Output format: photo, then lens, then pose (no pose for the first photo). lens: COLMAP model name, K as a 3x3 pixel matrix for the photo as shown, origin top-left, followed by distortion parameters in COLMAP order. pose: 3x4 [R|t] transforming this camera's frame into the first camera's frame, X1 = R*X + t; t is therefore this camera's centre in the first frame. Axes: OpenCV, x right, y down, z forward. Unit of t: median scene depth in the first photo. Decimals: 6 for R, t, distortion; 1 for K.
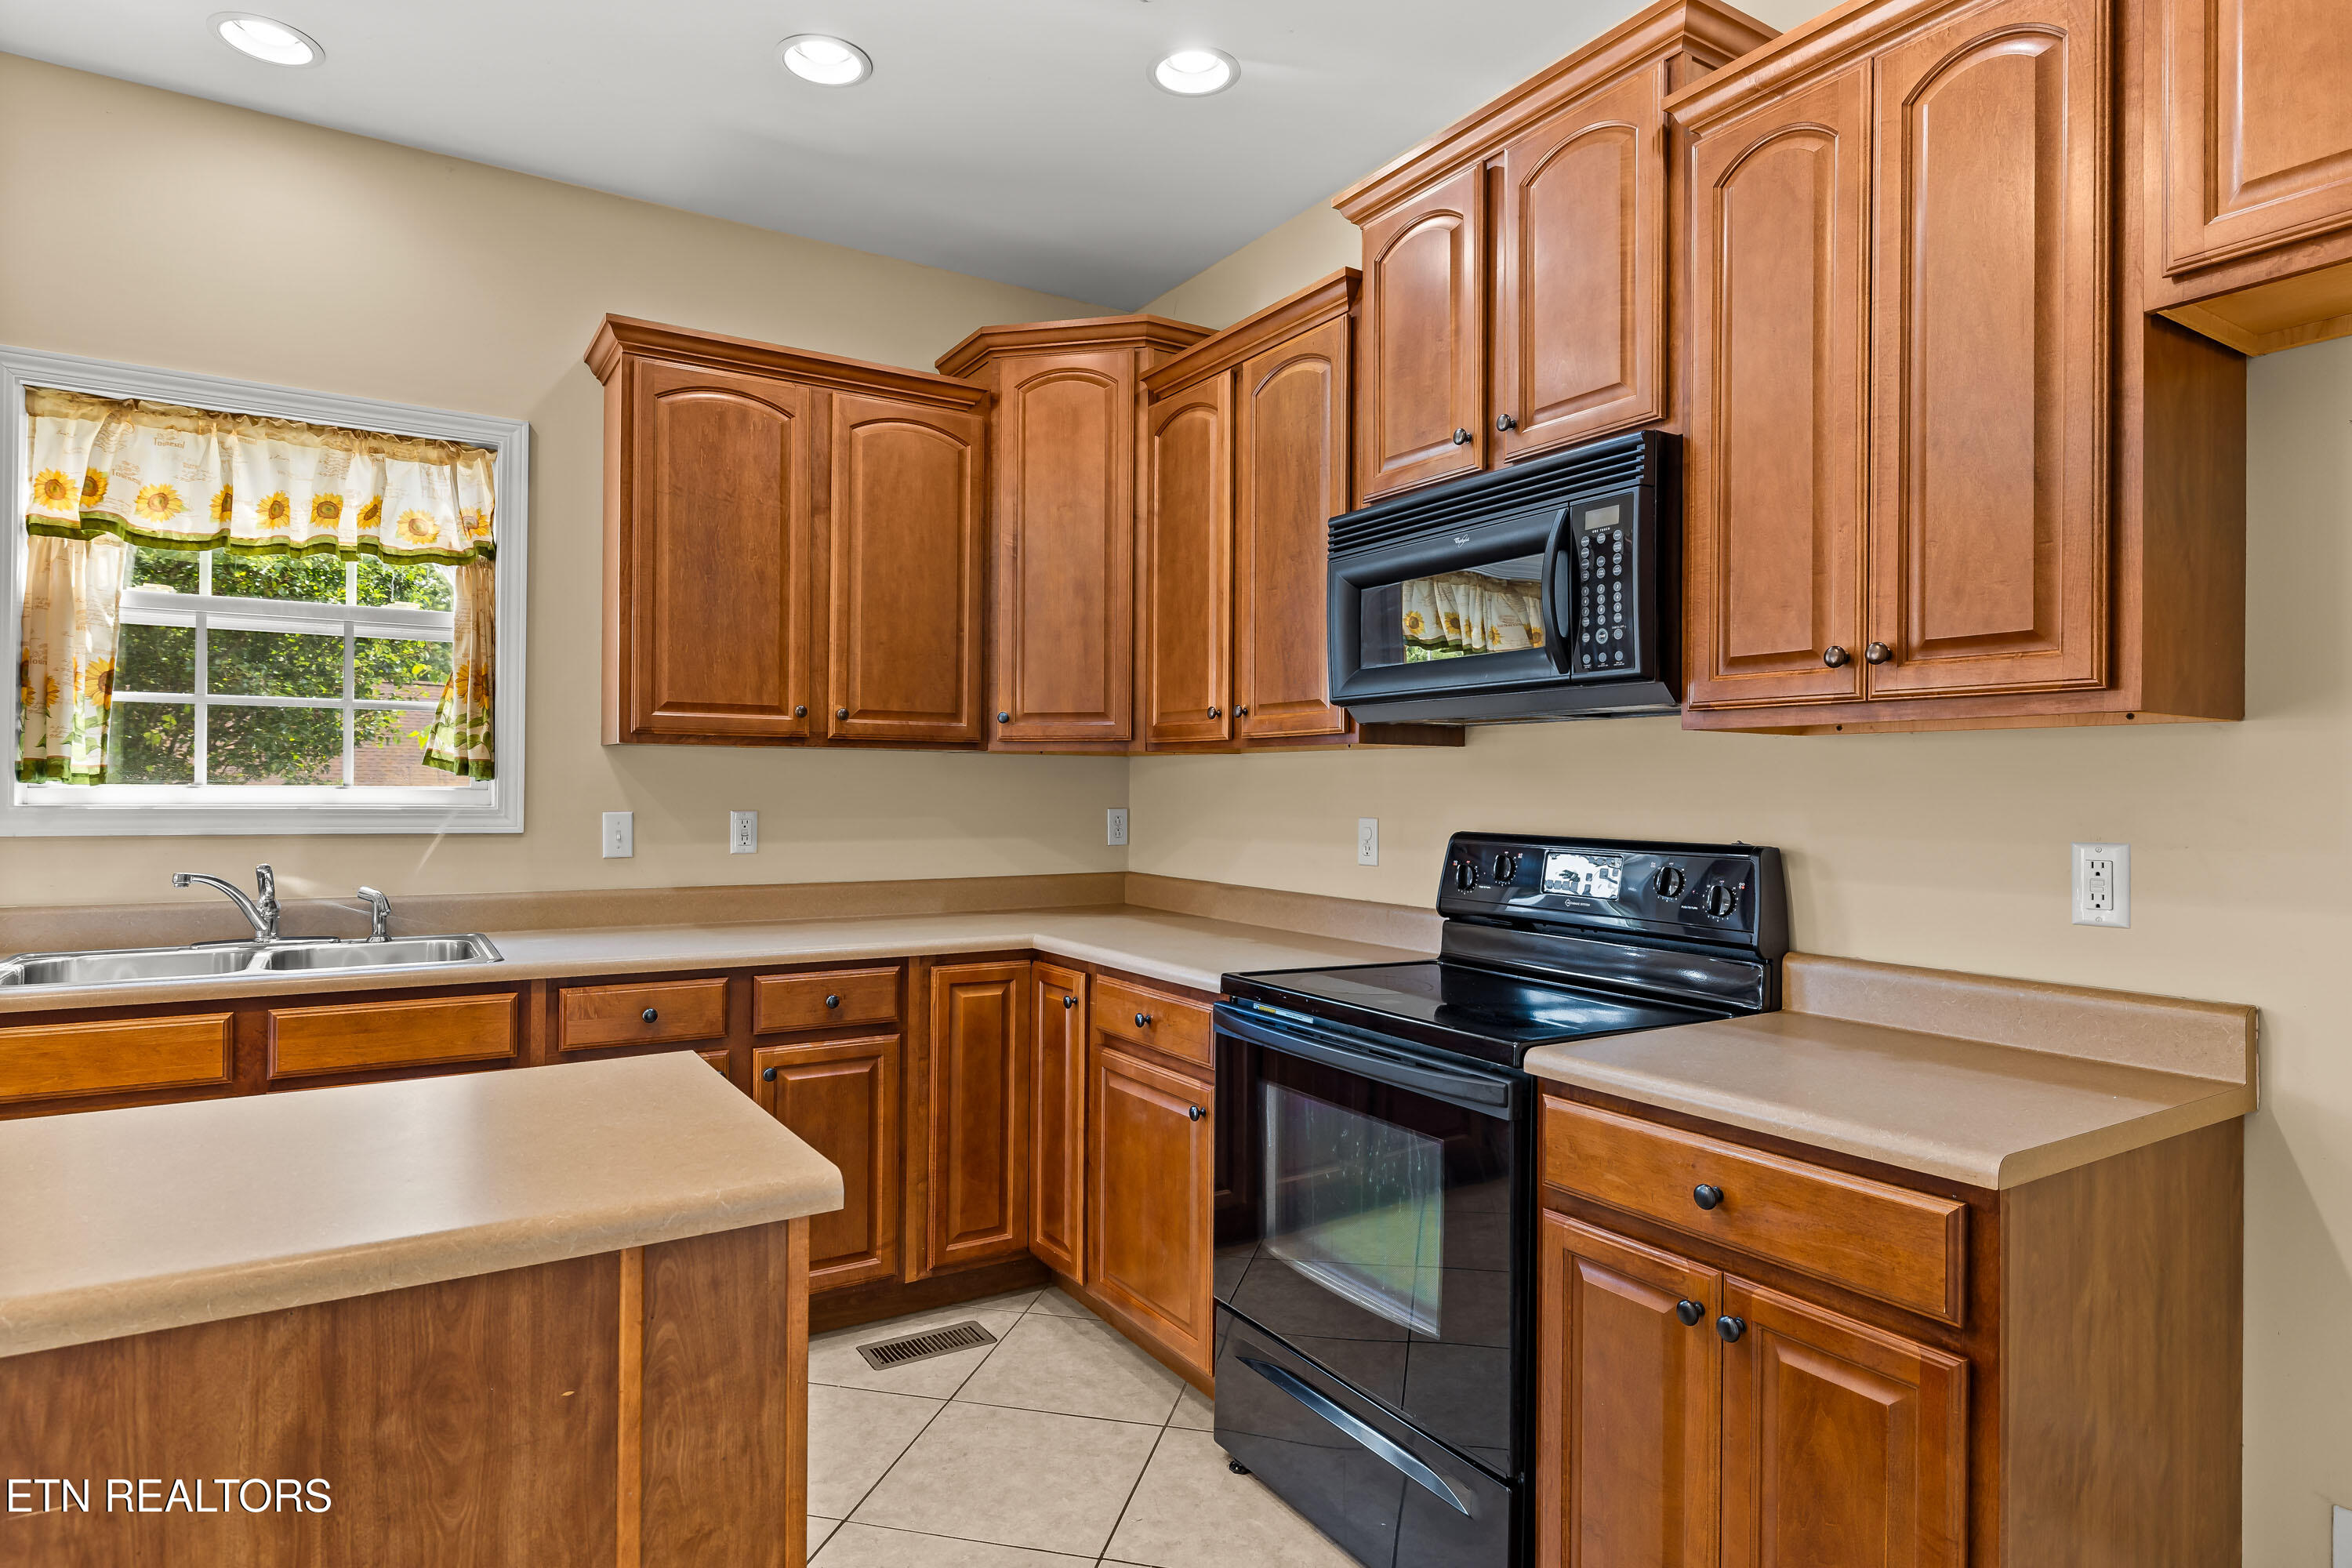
lens RADIAL K [[1283.9, 0, 1181.0], [0, 1283.9, 783.4], [0, 0, 1]] dist [-0.000629, 0.000155]
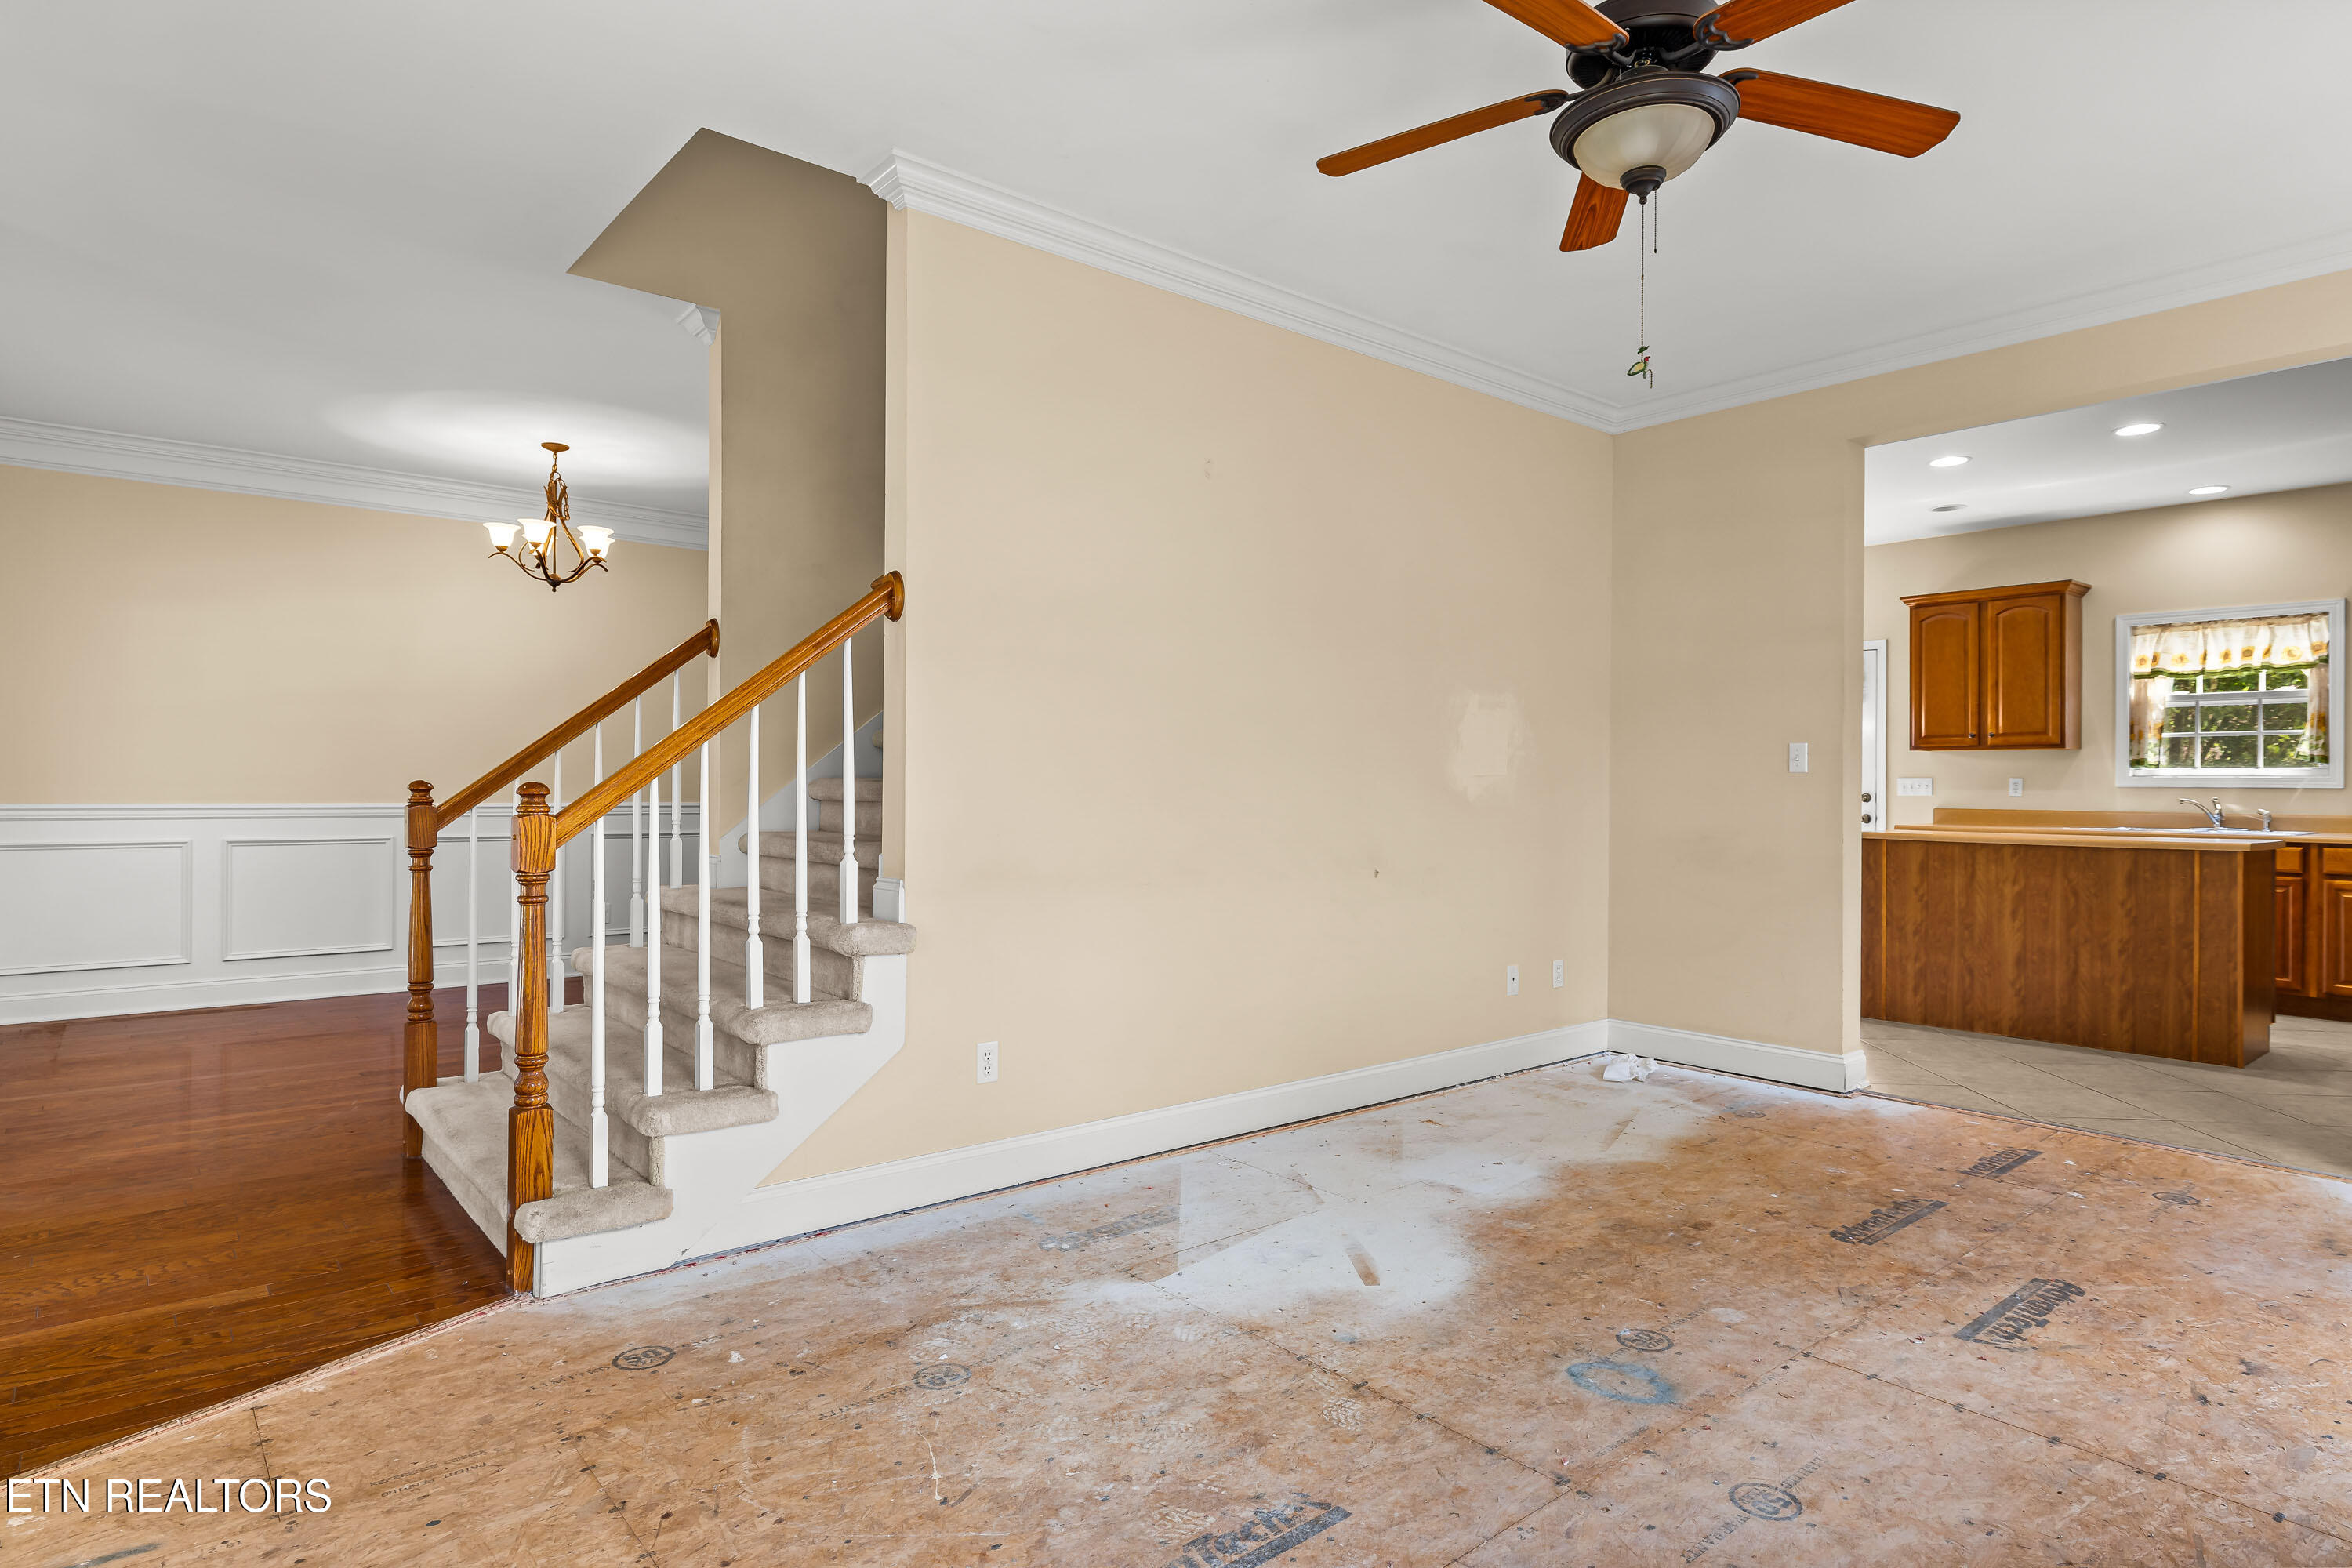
lens RADIAL K [[1283.9, 0, 1176.0], [0, 1283.9, 781.3], [0, 0, 1]] dist [-0.000629, 0.000155]
pose [[0.130772, -0.011554, -0.991345, 1.476670], [-0.000526, 0.999931, -0.011723, 0.057591], [0.991412, 0.002054, 0.130757, -1.324902]]
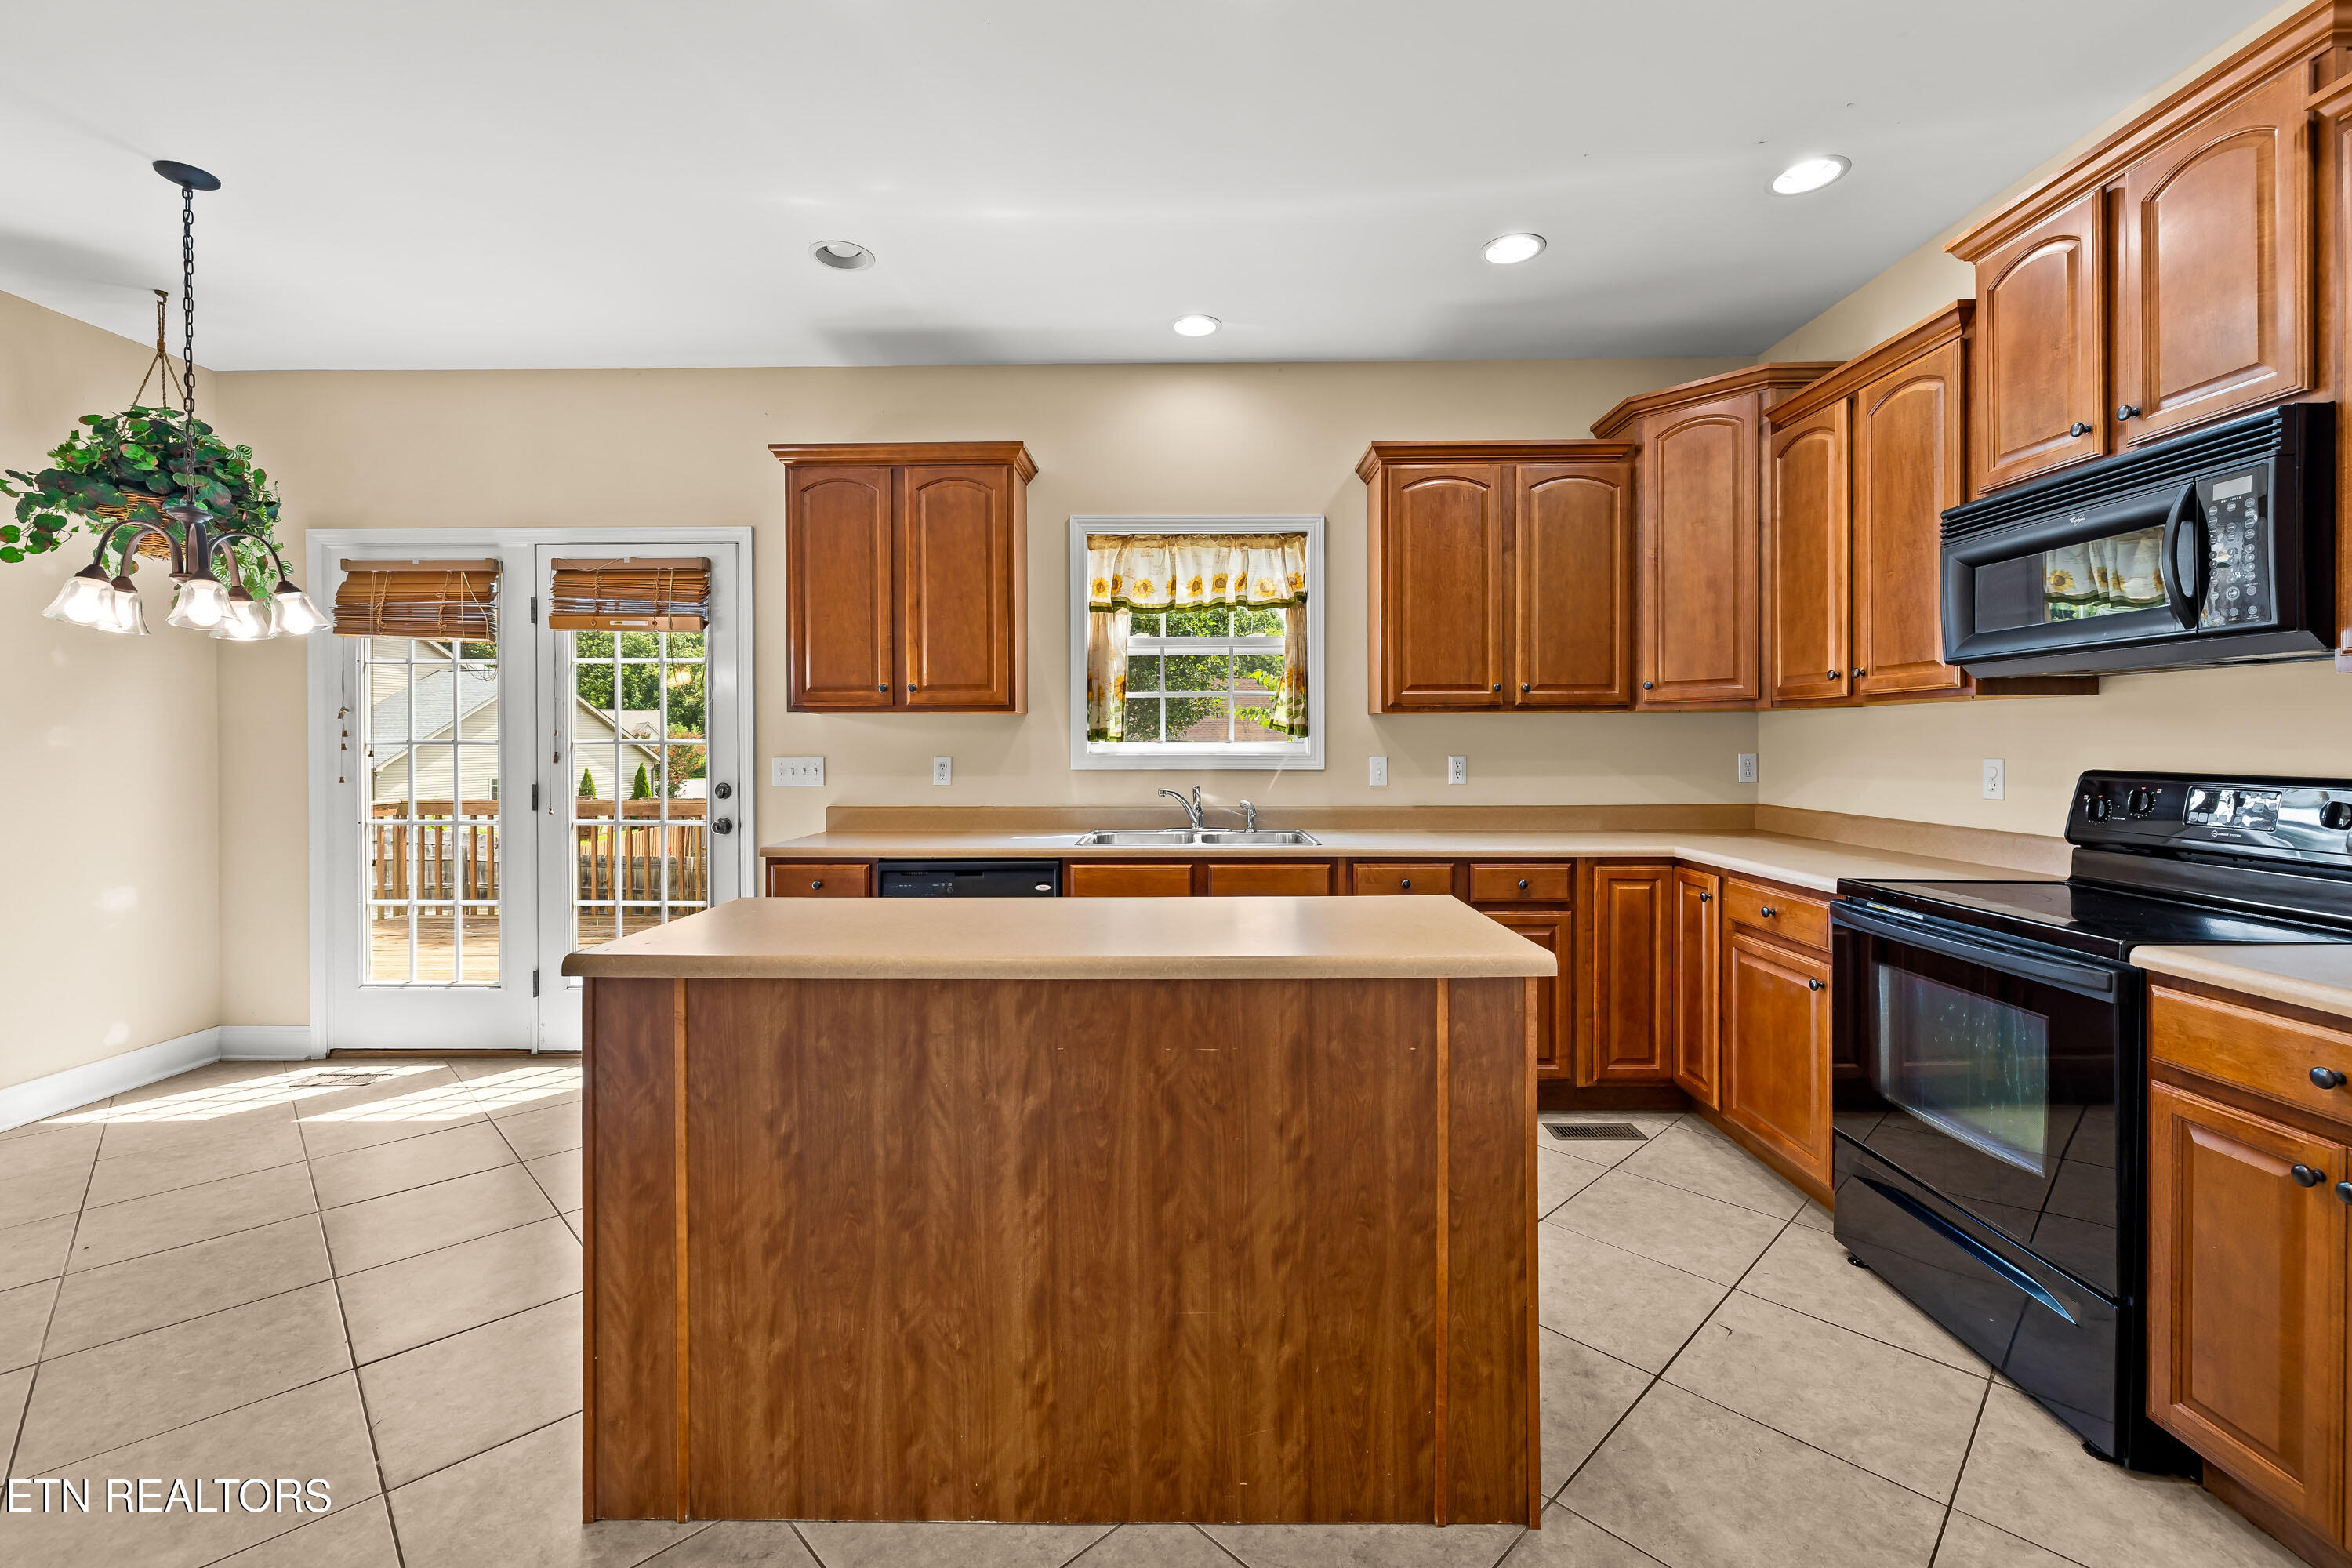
lens RADIAL K [[997.8, 0, 1177.8], [0, 997.8, 749.6], [0, 0, 1]] dist [0.002372, -0.000591]
pose [[0.839766, -0.007800, -0.542892, 0.017673], [0.013000, 0.999899, 0.005743, 0.003788], [0.542792, -0.011880, 0.839783, -0.169919]]
